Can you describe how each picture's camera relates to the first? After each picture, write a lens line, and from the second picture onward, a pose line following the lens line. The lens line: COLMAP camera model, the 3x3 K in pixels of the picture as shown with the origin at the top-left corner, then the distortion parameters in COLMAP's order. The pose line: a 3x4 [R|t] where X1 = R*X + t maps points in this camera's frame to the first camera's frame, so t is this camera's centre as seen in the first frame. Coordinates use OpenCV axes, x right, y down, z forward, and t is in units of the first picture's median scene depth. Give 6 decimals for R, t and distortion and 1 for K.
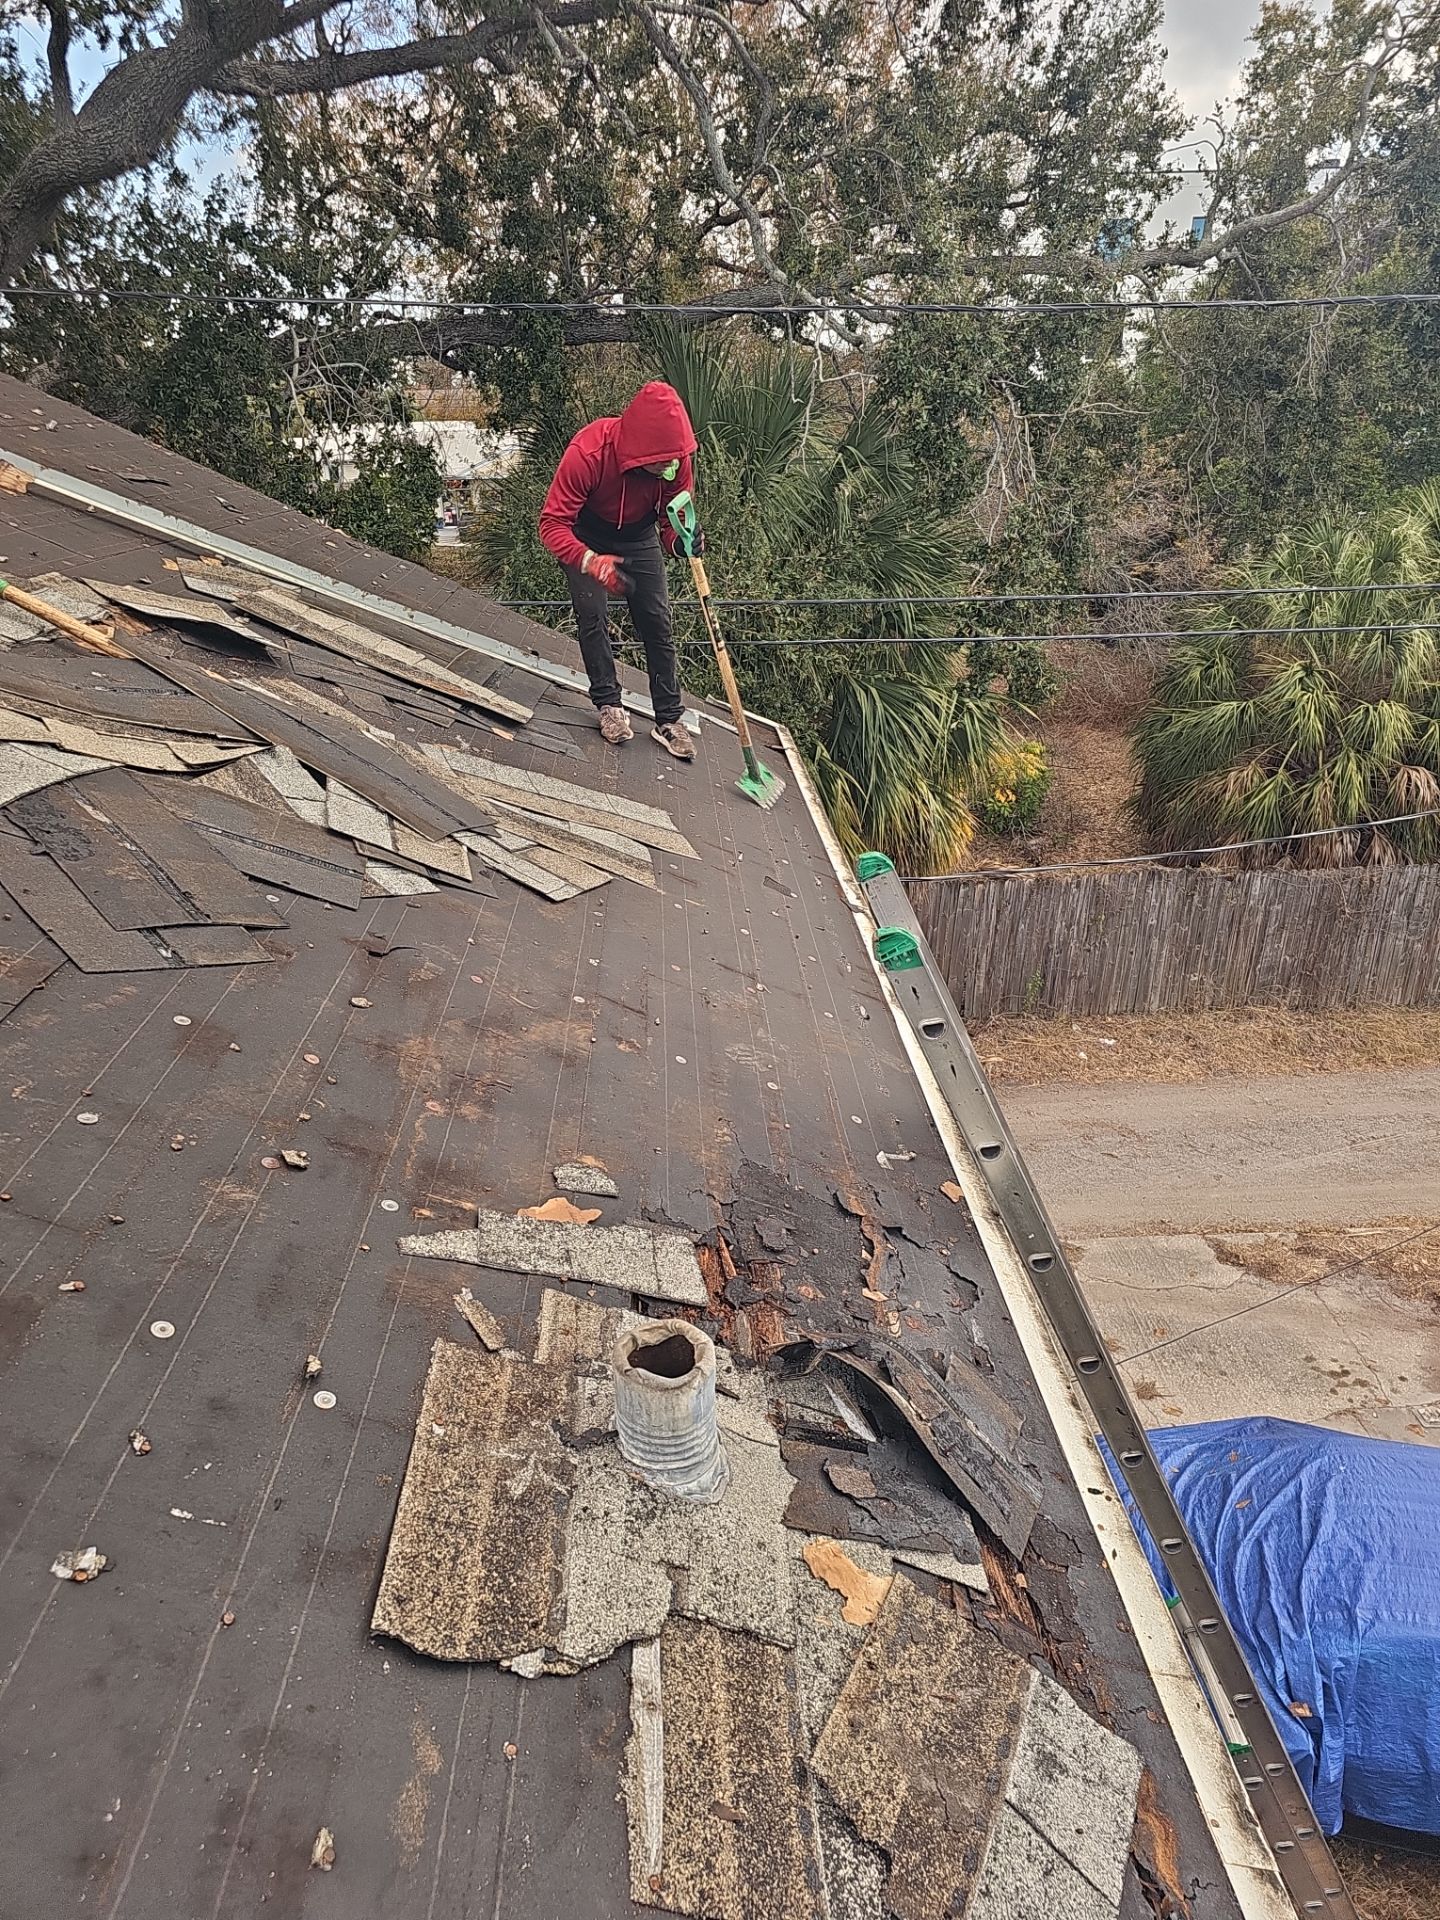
lens RADIAL K [[1248.9, 0, 723.6], [0, 1248.9, 962.3], [0, 0, 1]] dist [0.037659, -0.042240]
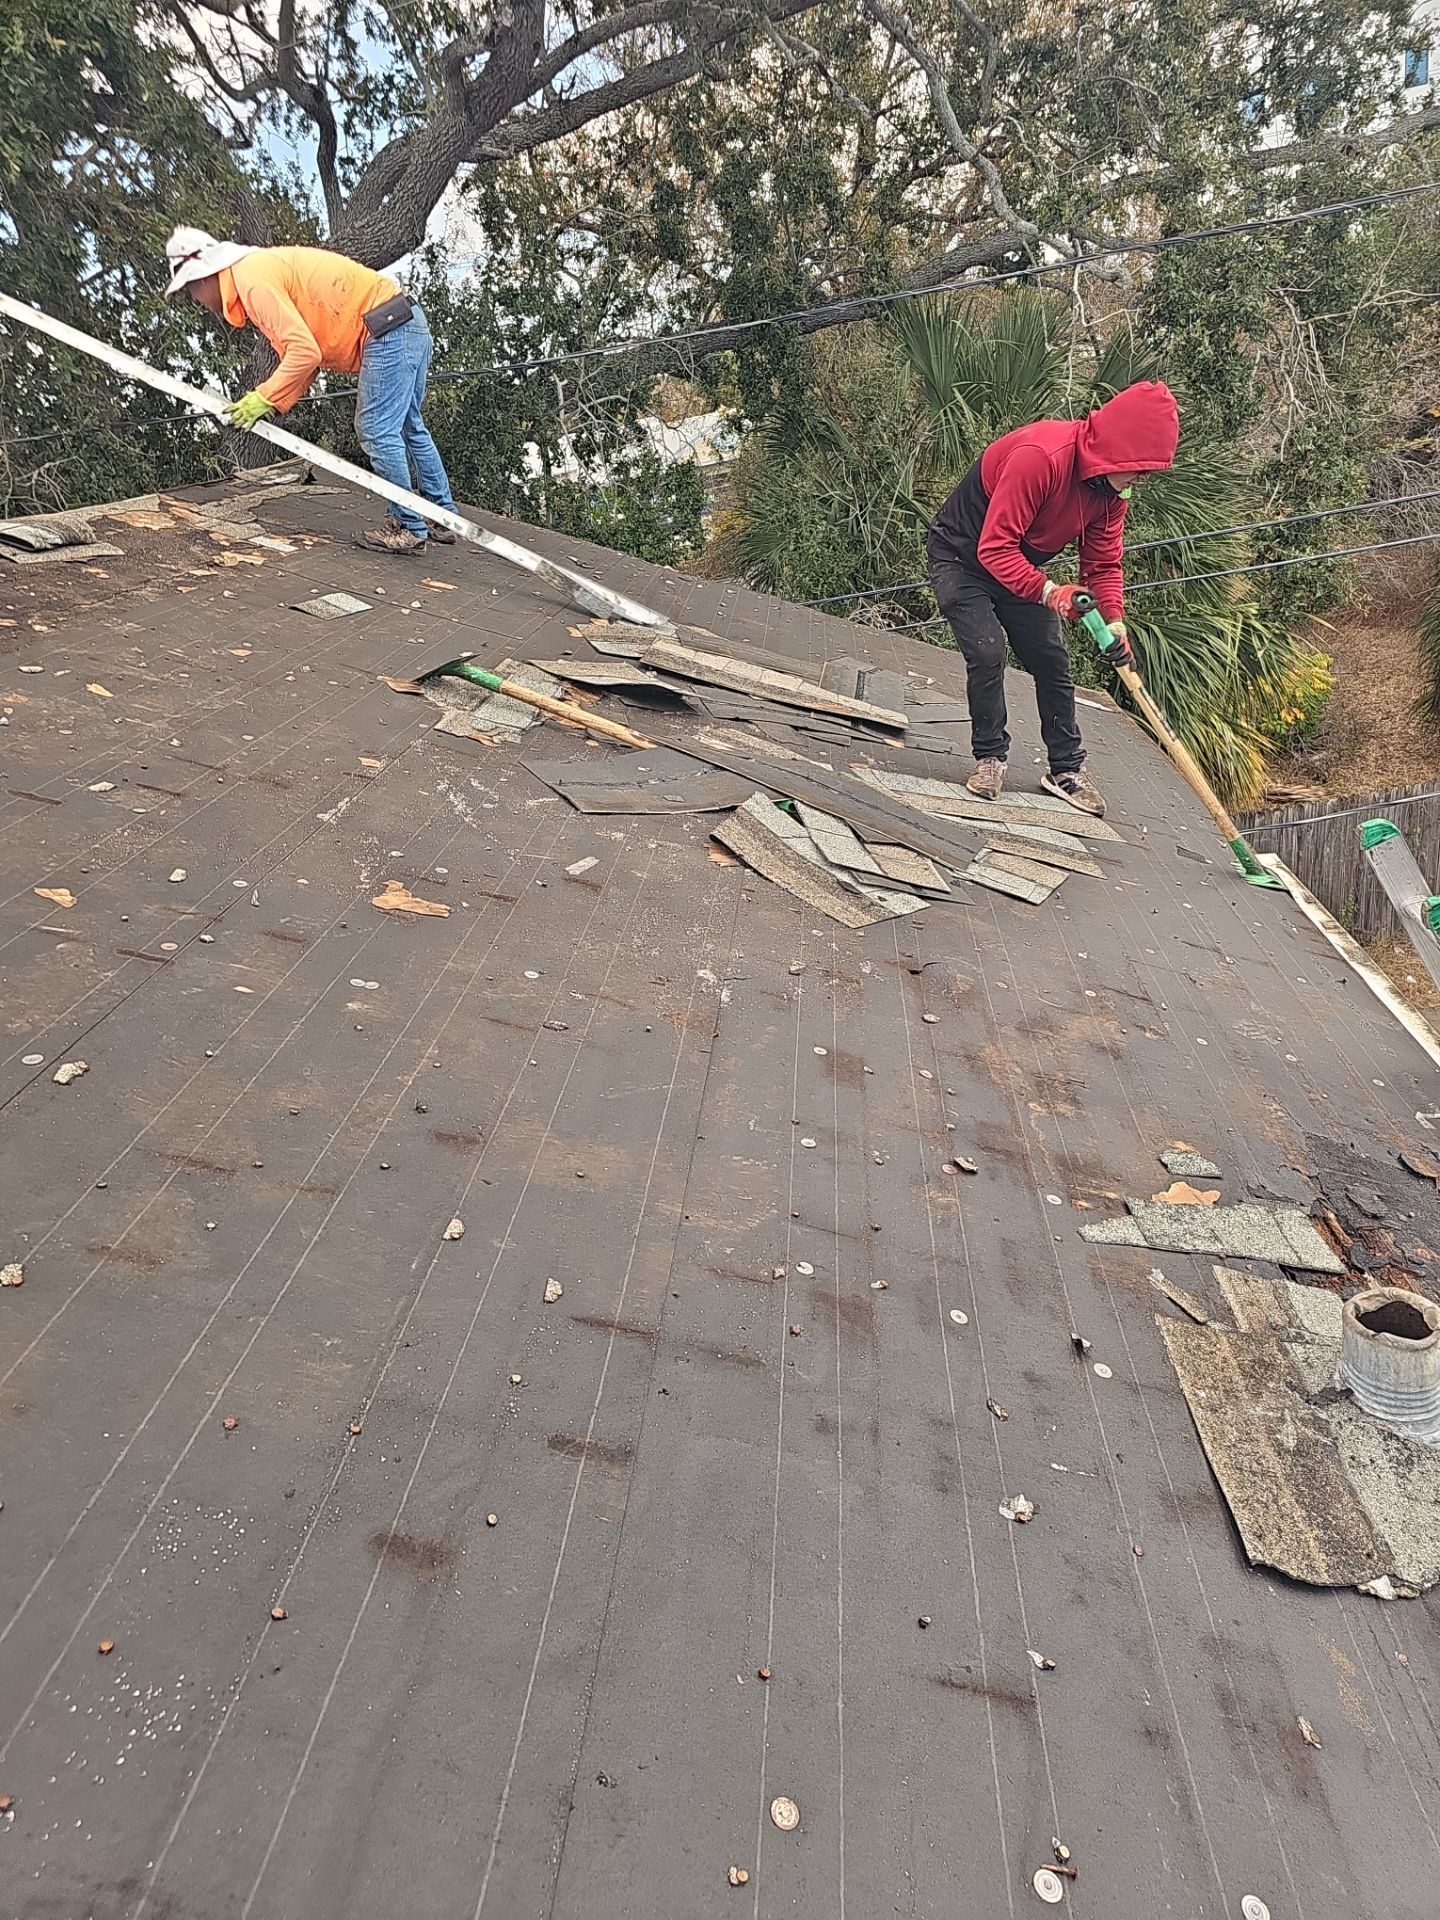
lens RADIAL K [[1254.9, 0, 719.7], [0, 1254.9, 951.1], [0, 0, 1]] dist [0.049141, -0.045832]
pose [[0.977629, -0.105342, -0.182055, -0.188305], [0.108409, 0.994082, 0.006949, -0.040547], [0.180246, -0.026530, 0.983264, -0.099210]]
